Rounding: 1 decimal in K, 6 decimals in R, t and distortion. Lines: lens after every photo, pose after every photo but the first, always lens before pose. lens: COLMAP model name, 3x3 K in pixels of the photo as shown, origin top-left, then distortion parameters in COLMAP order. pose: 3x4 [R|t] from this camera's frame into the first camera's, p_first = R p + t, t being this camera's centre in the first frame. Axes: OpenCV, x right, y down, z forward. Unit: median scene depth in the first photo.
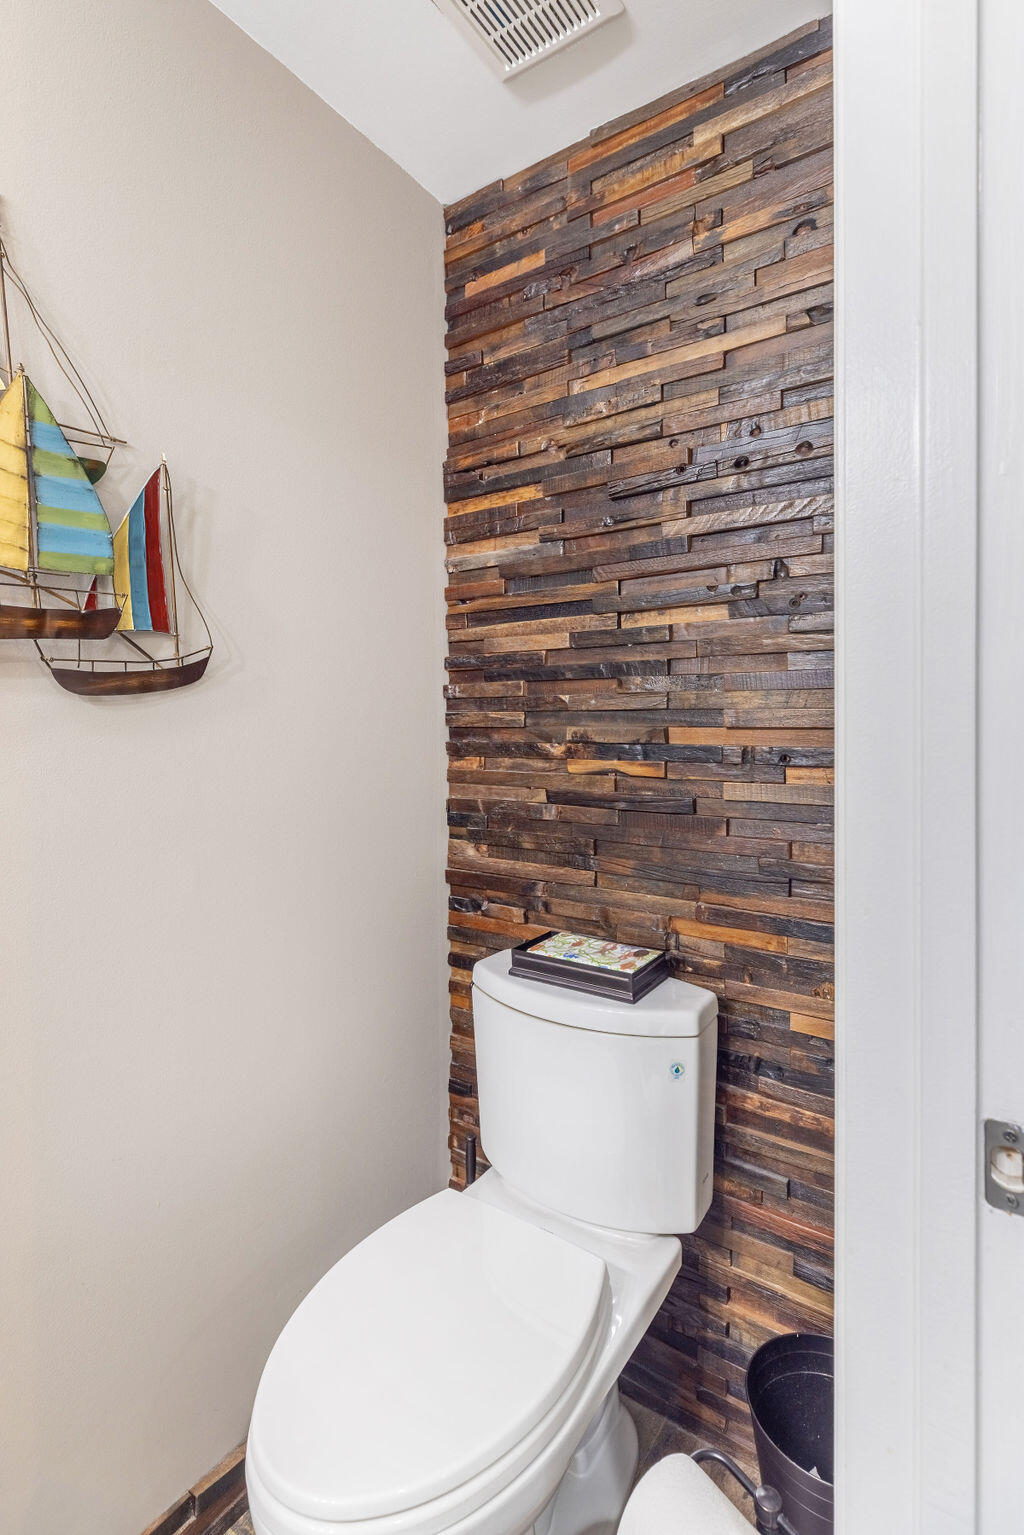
lens RADIAL K [[817.5, 0, 485.8], [0, 817.5, 764.4], [0, 0, 1]] dist [0.005808, -0.000266]
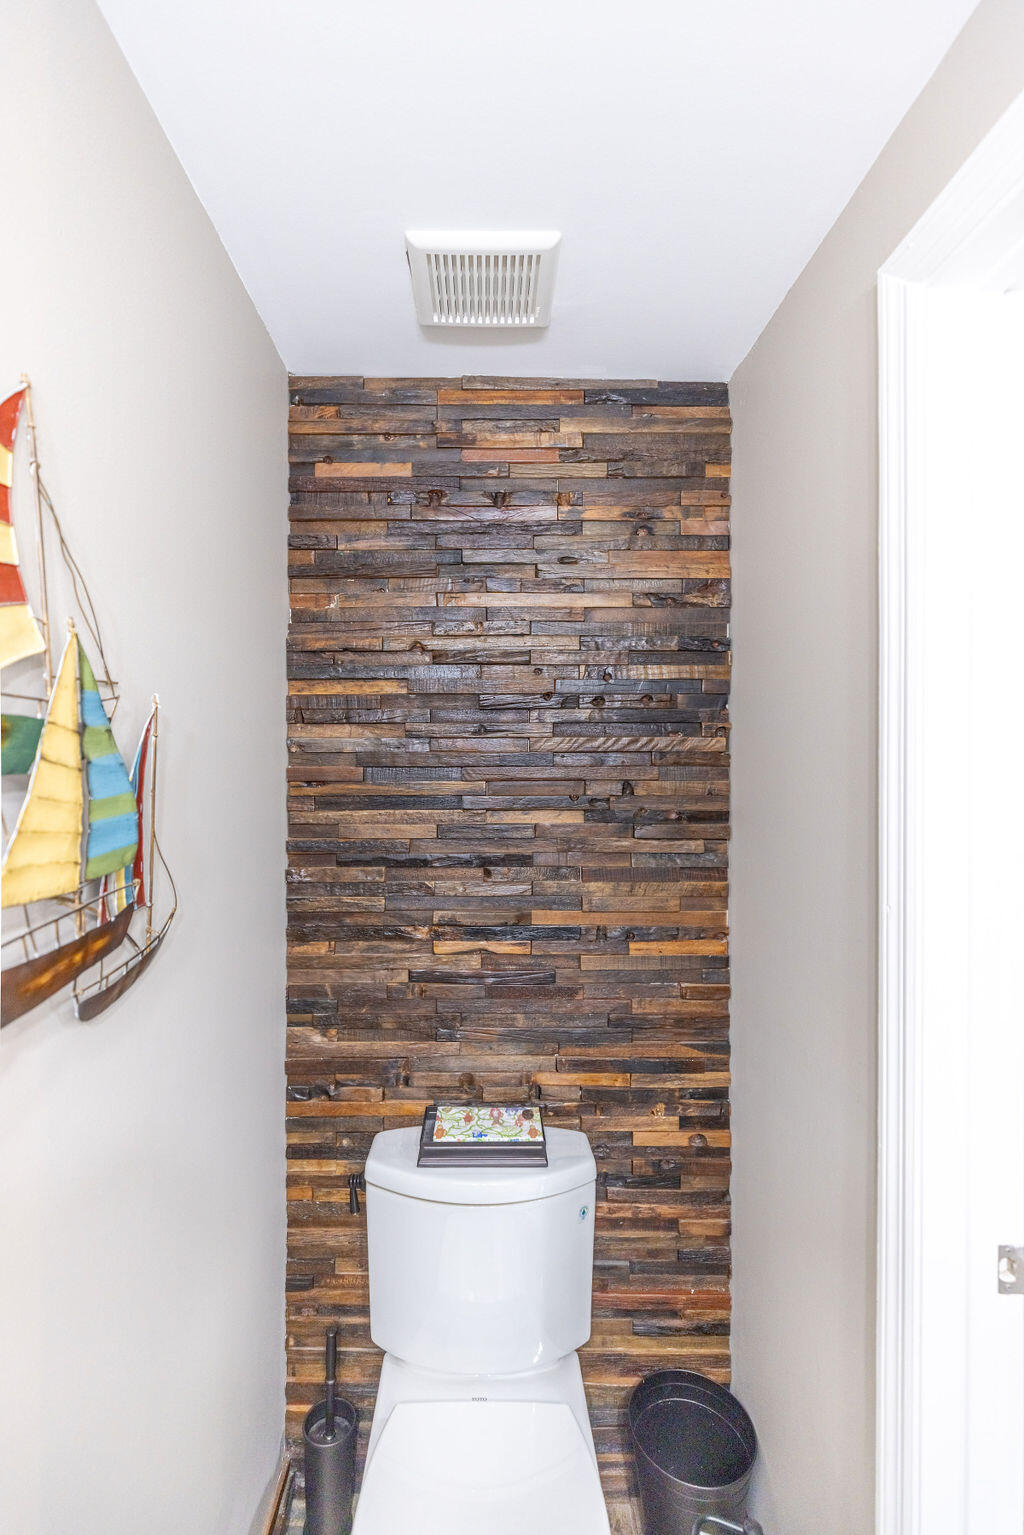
lens RADIAL K [[817.5, 0, 485.8], [0, 817.5, 764.4], [0, 0, 1]] dist [0.005808, -0.000266]
pose [[0.777923, -0.019237, 0.628066, -0.500093], [0.020118, 0.999781, 0.005705, -0.236040], [-0.628038, 0.008197, 0.778139, 0.121267]]
